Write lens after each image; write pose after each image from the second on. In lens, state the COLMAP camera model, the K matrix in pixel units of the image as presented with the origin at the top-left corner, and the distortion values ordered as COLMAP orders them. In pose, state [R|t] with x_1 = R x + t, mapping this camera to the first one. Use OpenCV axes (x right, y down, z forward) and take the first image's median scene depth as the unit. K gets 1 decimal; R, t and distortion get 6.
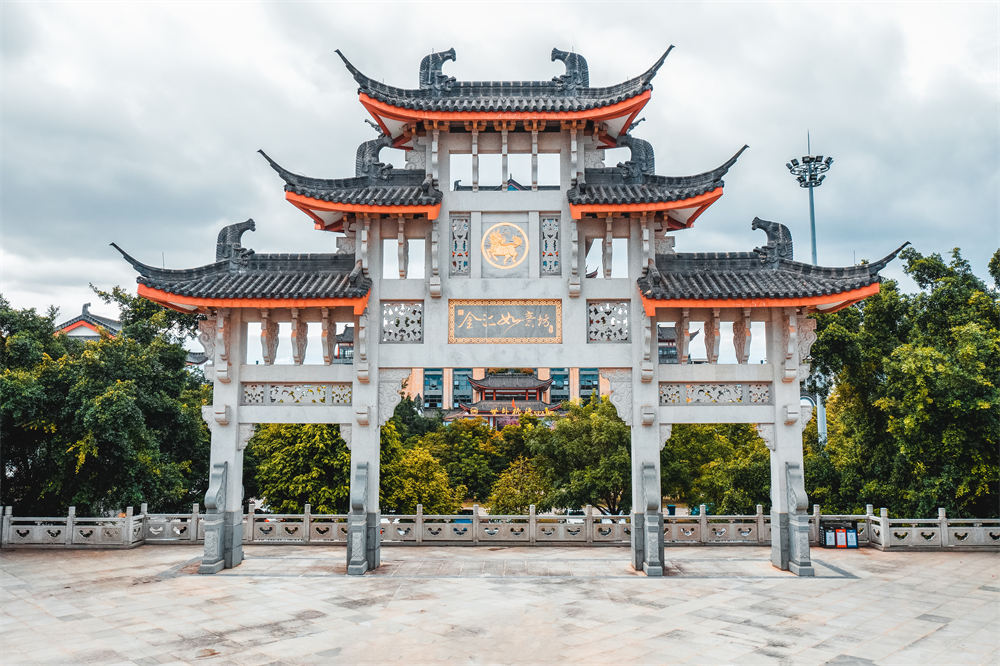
lens RADIAL K [[794.5, 0, 497.8], [0, 794.5, 311.8], [0, 0, 1]] dist [-0.007622, 0.002632]
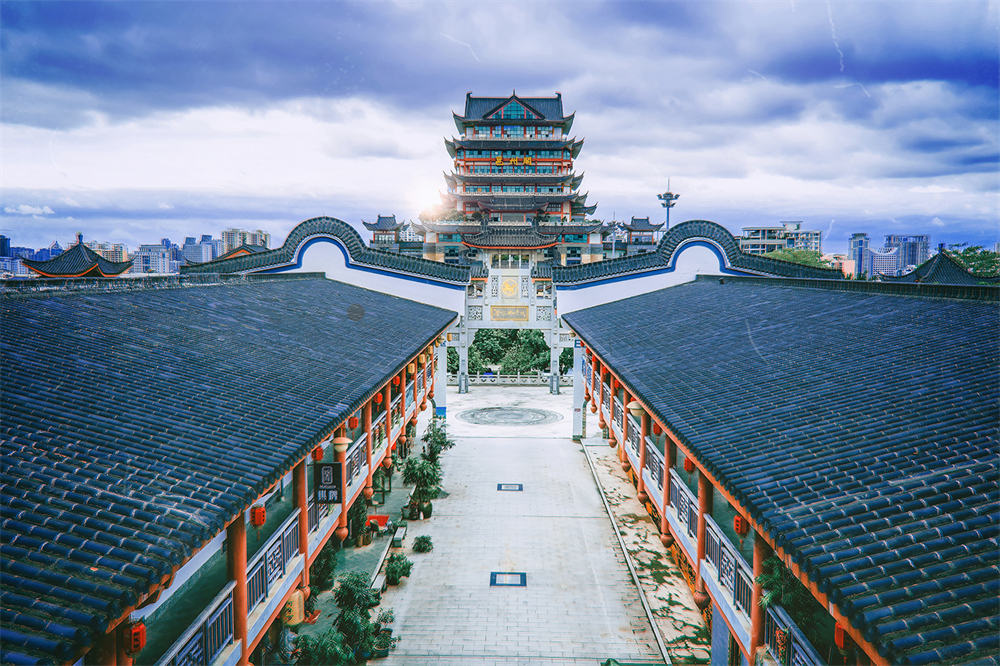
lens RADIAL K [[794.5, 0, 497.8], [0, 794.5, 311.8], [0, 0, 1]] dist [-0.007622, 0.002632]
pose [[0.999979, 0.005992, -0.002316, -0.028003], [-0.005456, 0.982491, 0.186231, -0.550779], [0.003391, -0.186215, 0.982503, -1.943151]]
